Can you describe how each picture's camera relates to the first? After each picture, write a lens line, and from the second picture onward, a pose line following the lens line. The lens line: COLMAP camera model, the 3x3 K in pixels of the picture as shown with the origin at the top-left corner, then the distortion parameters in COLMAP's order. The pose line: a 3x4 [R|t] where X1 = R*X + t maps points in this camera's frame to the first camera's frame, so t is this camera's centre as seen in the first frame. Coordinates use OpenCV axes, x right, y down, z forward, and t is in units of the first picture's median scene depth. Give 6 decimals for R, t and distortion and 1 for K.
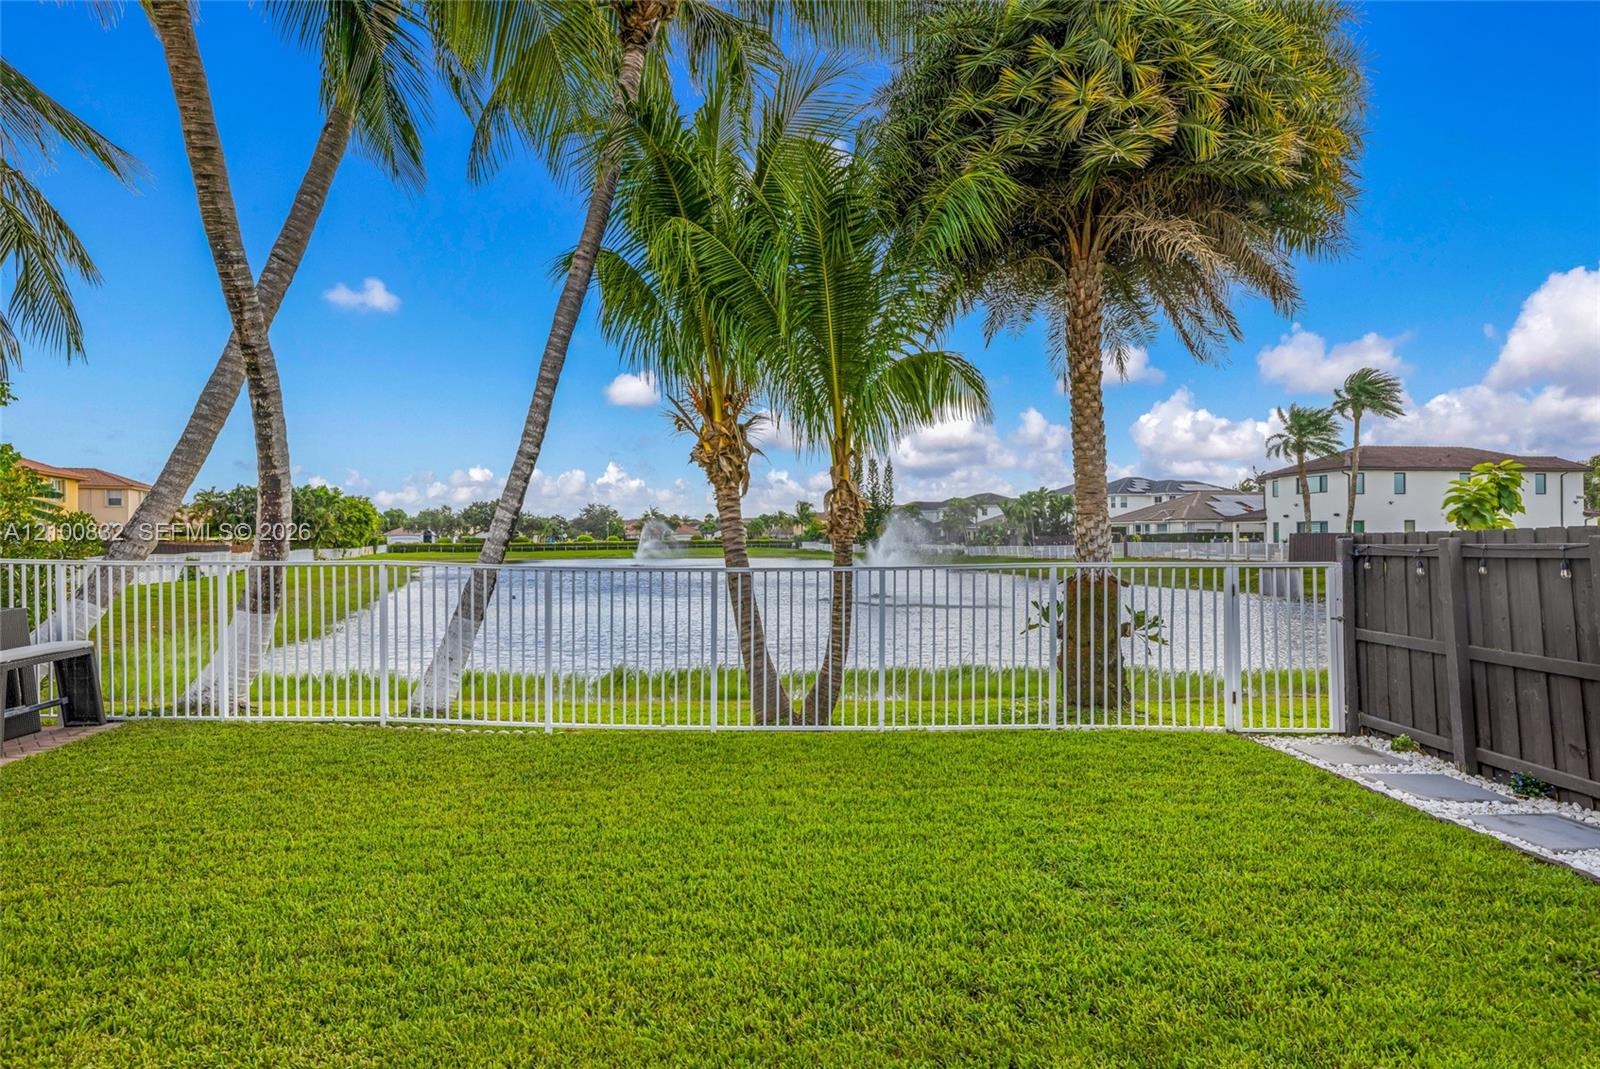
lens RADIAL K [[813.2, 0, 800.0], [0, 813.2, 534.5], [0, 0, 1]] dist [0.017124, 0.000229]
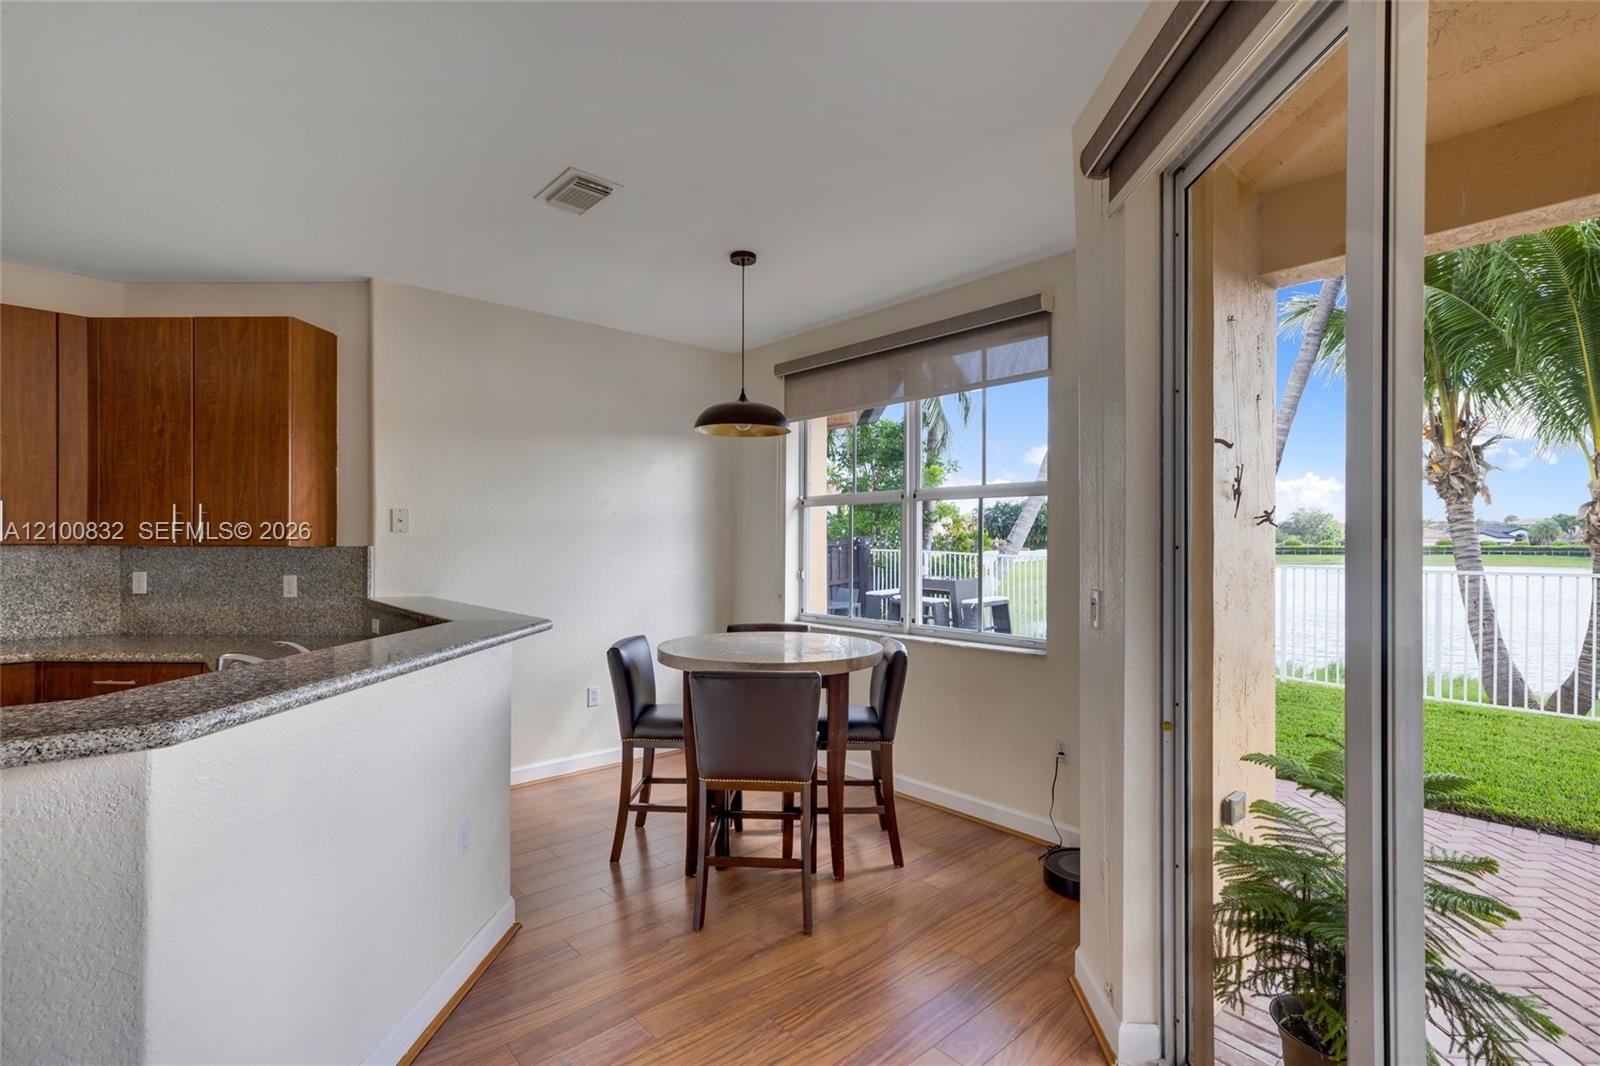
lens RADIAL K [[721.9, 0, 805.0], [0, 721.9, 543.3], [0, 0, 1]] dist [-0.003350, 0.000158]
pose [[0.658686, 0.008801, -0.752366, 0.068556], [-0.002933, 0.999954, 0.009130, -0.006210], [0.752412, -0.003807, 0.658682, -0.372238]]
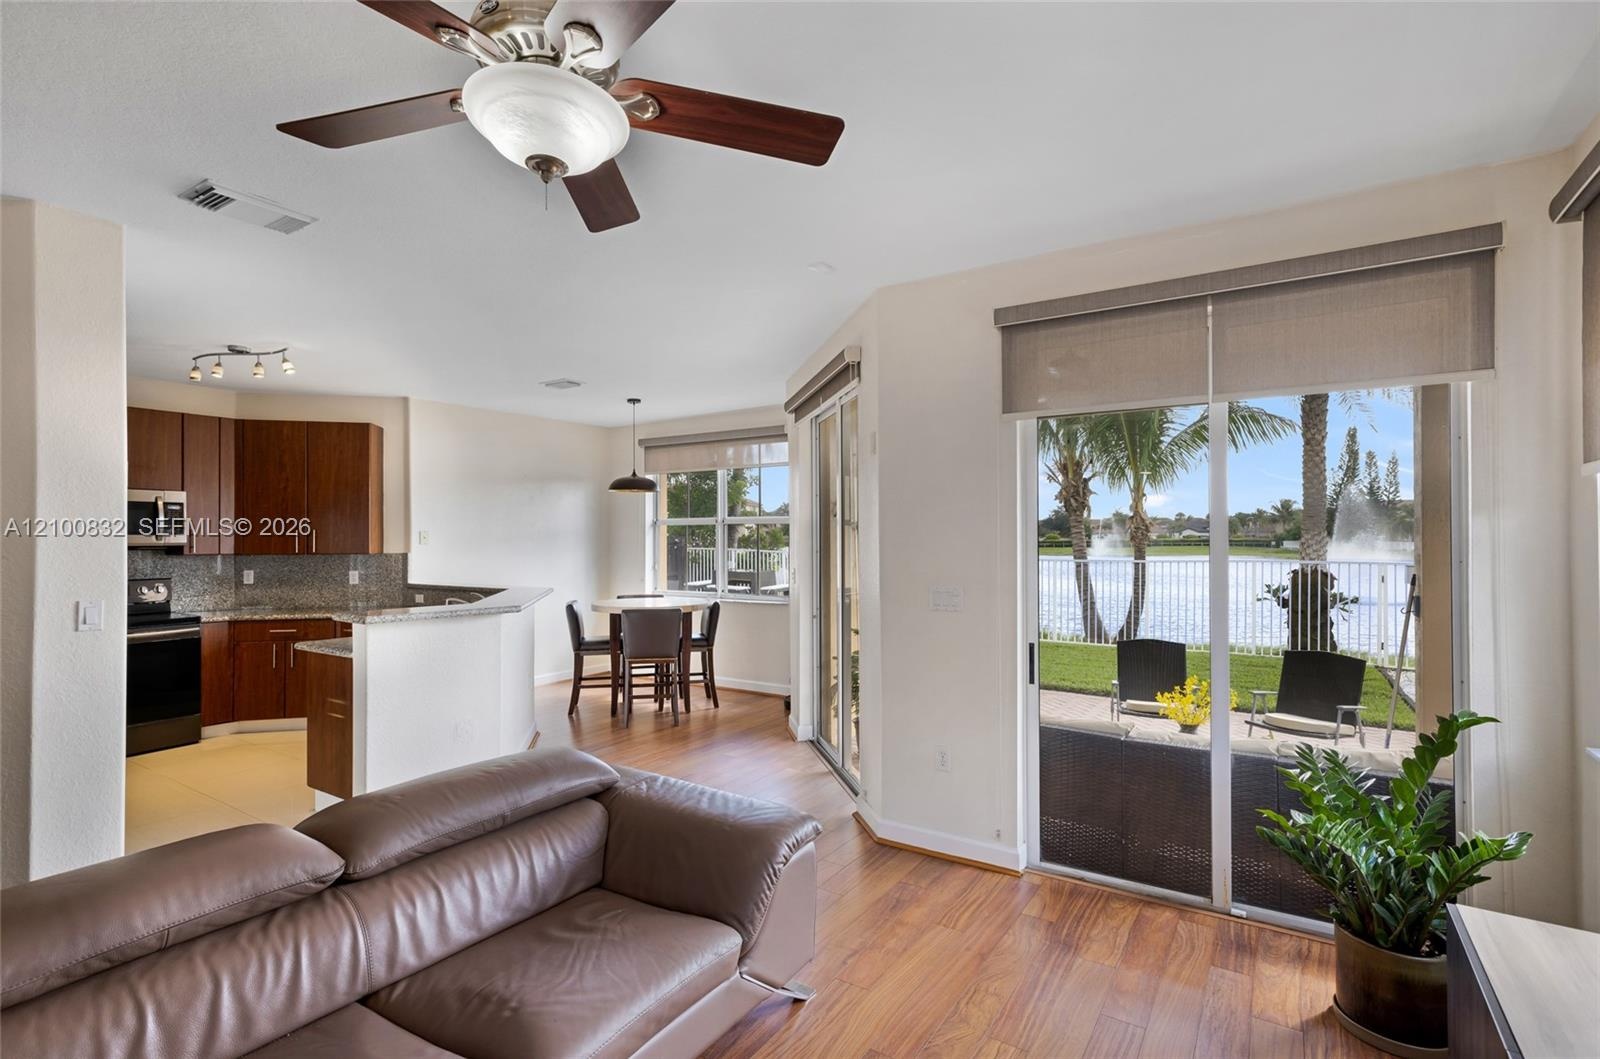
lens RADIAL K [[749.2, 0, 812.1], [0, 749.2, 532.5], [0, 0, 1]] dist [-0.000387, 0.000129]
pose [[0.834549, -0.000364, -0.550933, 0.331970], [0.000822, 0.999999, 0.000585, -0.020406], [0.550932, -0.000941, 0.834549, -0.684210]]
